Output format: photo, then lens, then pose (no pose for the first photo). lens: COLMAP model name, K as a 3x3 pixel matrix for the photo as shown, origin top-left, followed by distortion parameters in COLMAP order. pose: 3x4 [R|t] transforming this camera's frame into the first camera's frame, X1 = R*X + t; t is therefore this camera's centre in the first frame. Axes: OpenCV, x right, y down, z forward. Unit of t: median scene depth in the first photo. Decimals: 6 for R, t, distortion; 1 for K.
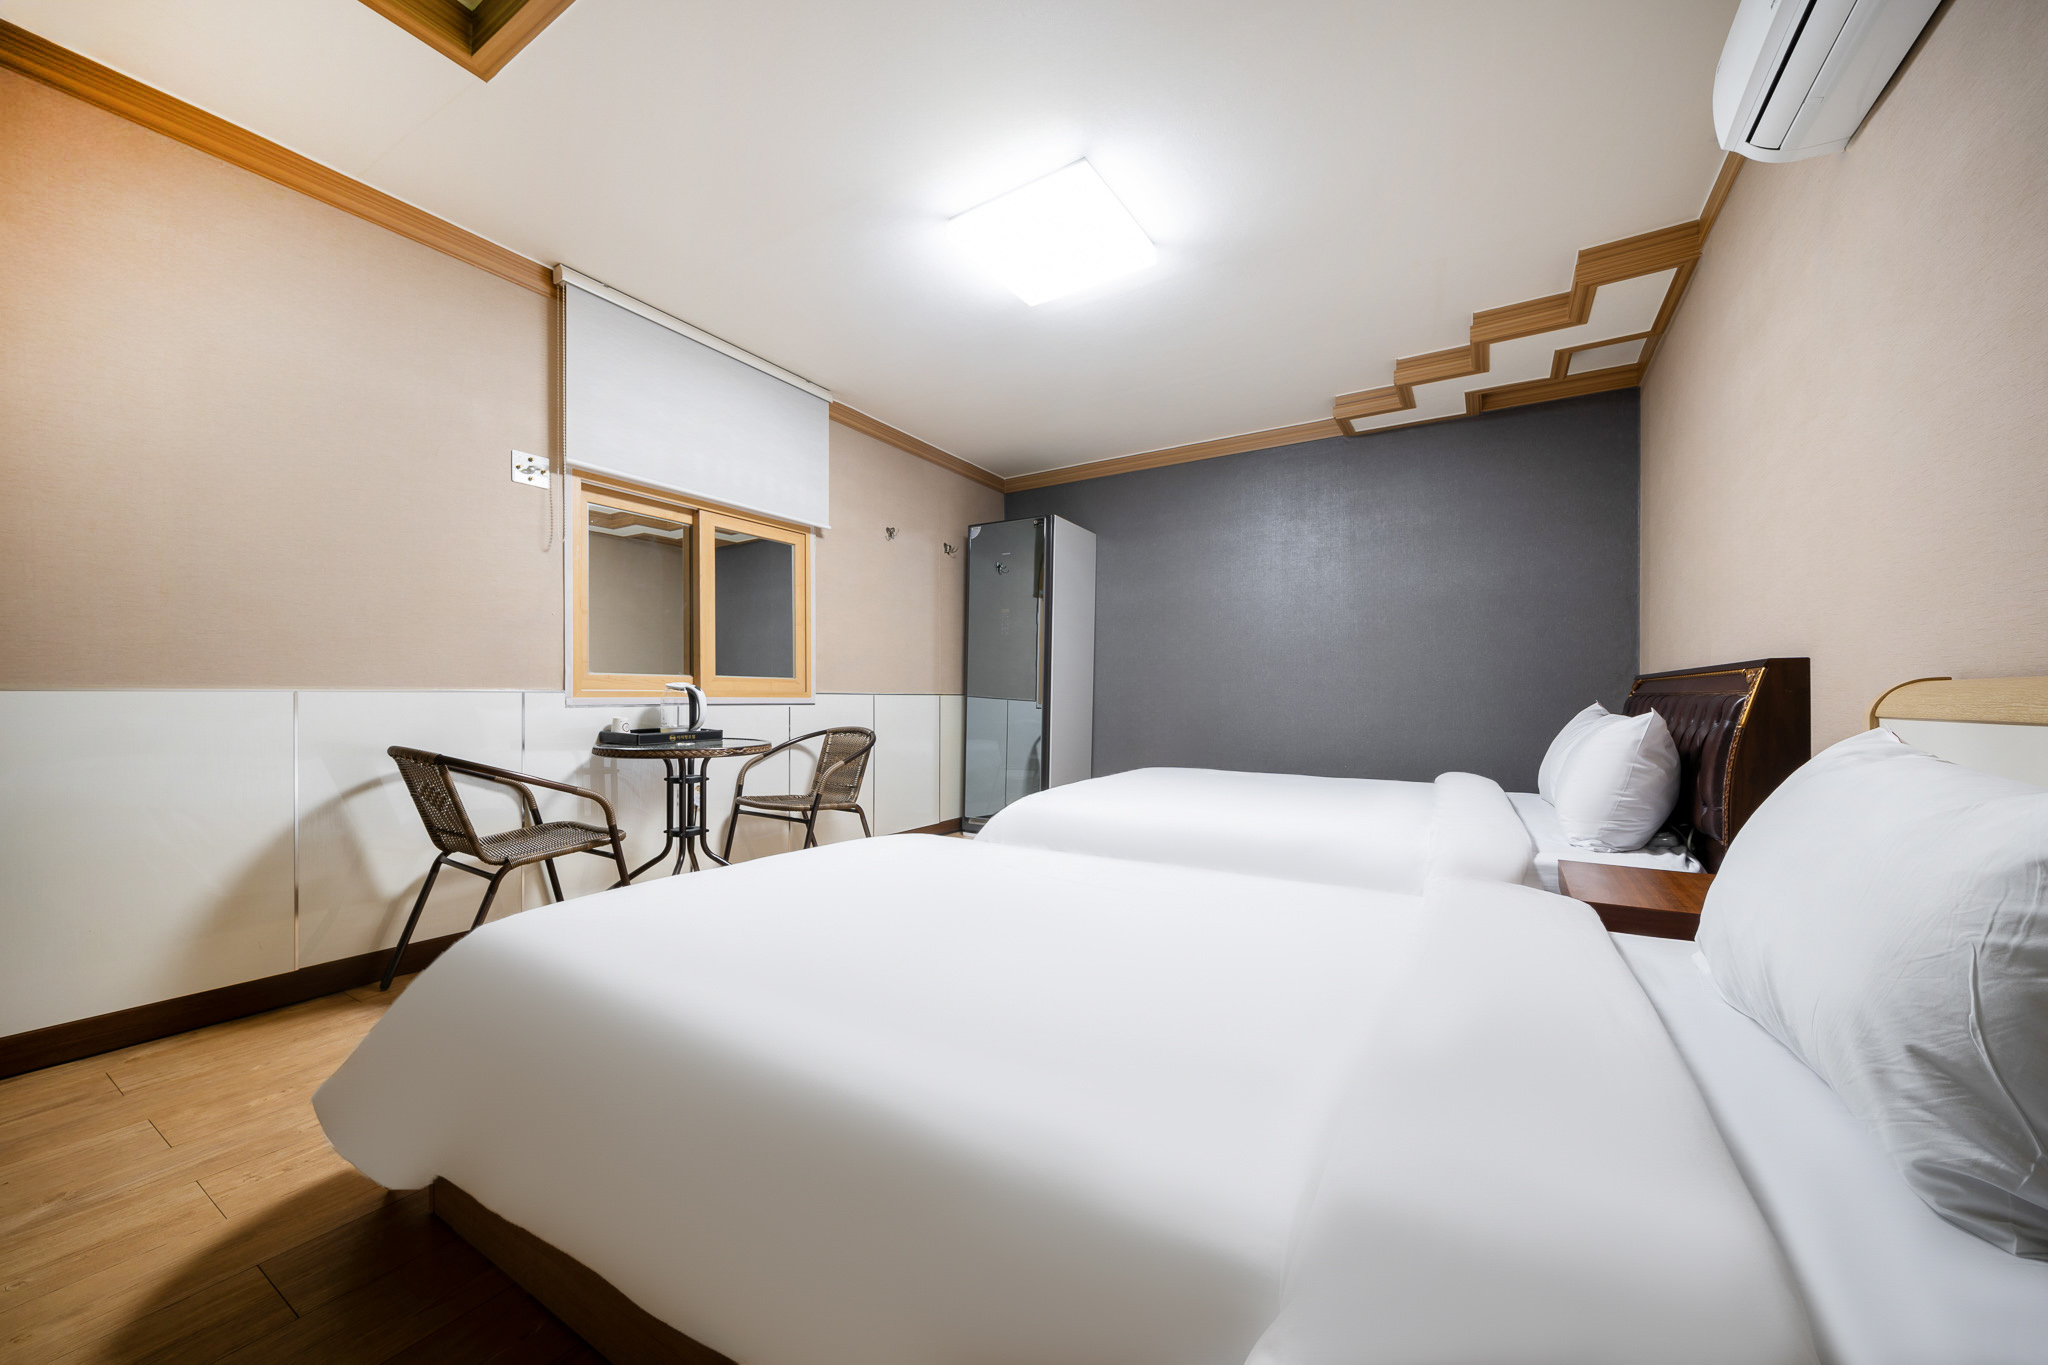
lens RADIAL K [[741.8, 0, 1038.1], [0, 741.8, 687.3], [0, 0, 1]] dist [-0.003738, 0.000022]
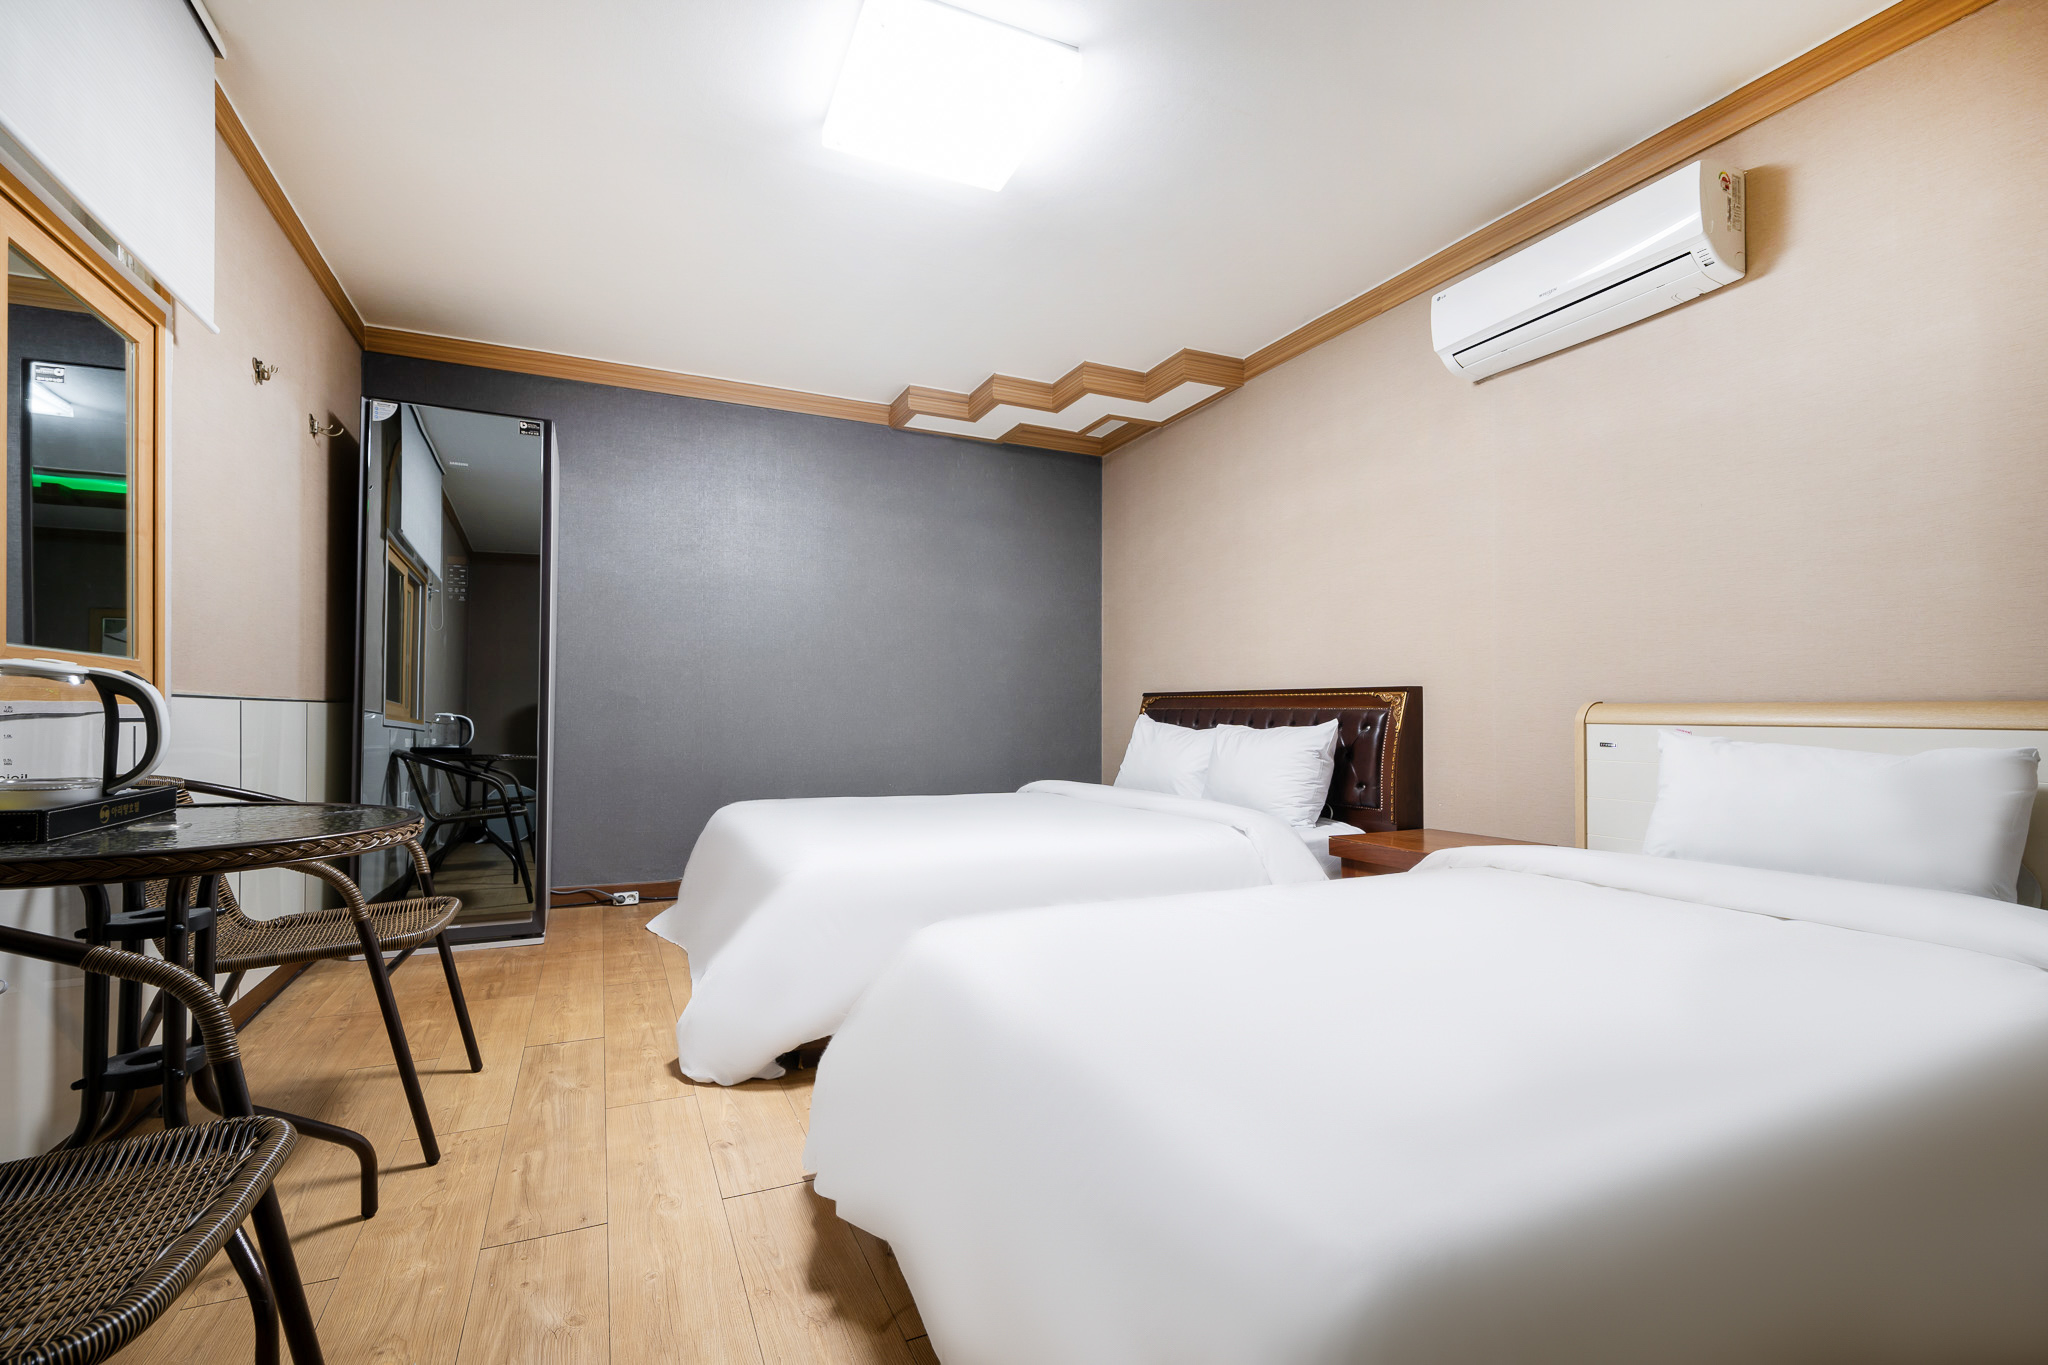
lens RADIAL K [[884.1, 0, 992.9], [0, 884.1, 688.7], [0, 0, 1]] dist [0.013069, 0.000113]
pose [[0.565363, 0.022453, 0.824537, -0.508539], [-0.014778, 0.999745, -0.017092, 0.005316], [-0.824710, -0.002522, 0.565551, 0.331217]]
